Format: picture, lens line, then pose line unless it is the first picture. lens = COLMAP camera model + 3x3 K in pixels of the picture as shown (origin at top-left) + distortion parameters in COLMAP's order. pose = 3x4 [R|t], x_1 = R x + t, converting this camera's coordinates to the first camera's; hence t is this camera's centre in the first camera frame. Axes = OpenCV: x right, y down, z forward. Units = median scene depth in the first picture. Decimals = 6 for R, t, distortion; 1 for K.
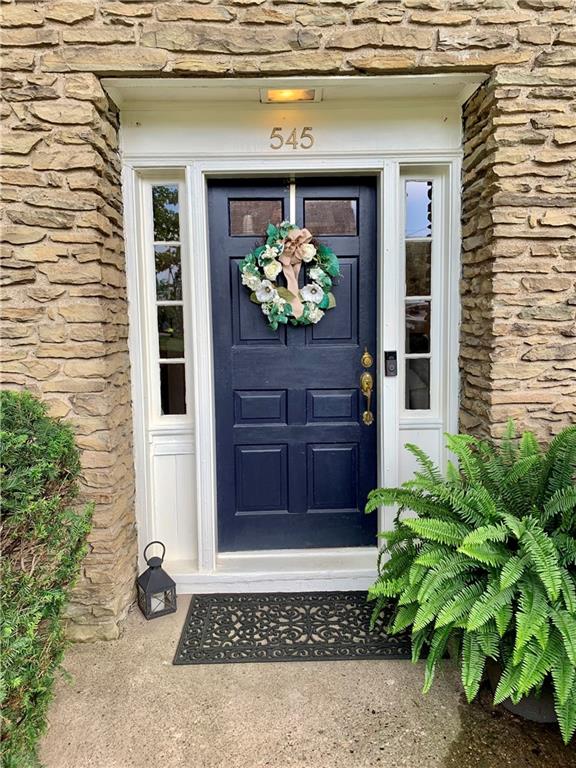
lens RADIAL K [[591.3, 0, 291.0], [0, 591.3, 382.4], [0, 0, 1]] dist [0.041141, -0.005364]
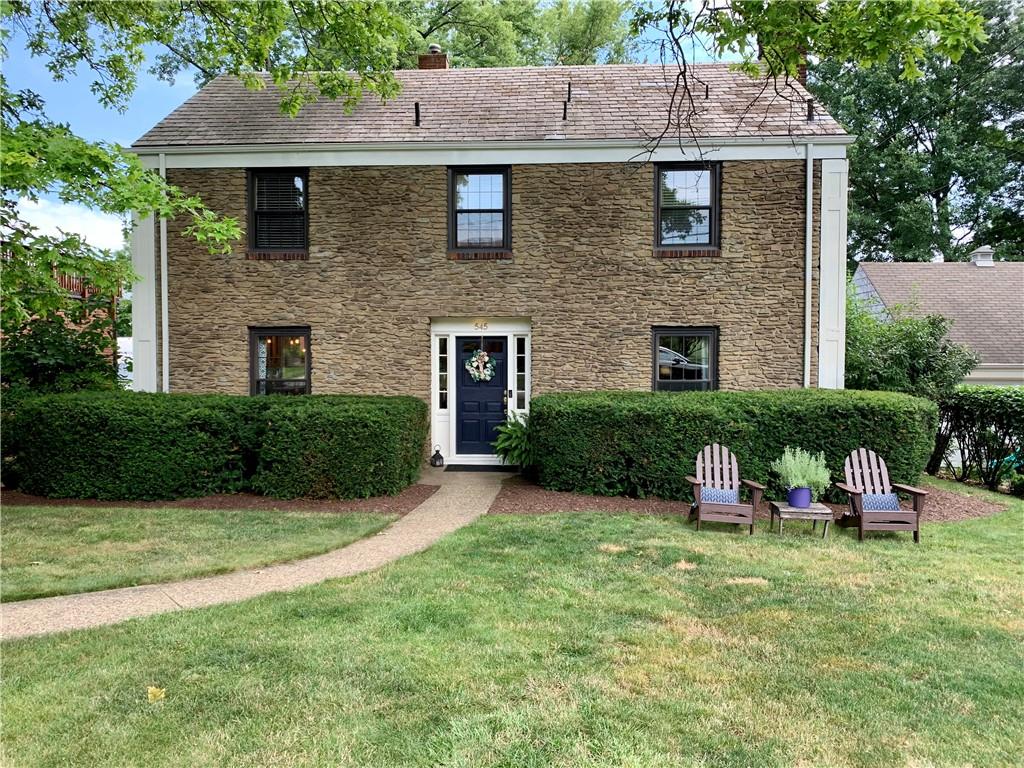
lens RADIAL K [[788.4, 0, 509.2], [0, 788.4, 384.0], [0, 0, 1]] dist [0.041141, -0.005364]
pose [[0.996894, 0.020205, -0.076122, 0.493839], [-0.024851, 0.997853, -0.060594, 0.178998], [0.074734, 0.062297, 0.995256, -3.332746]]
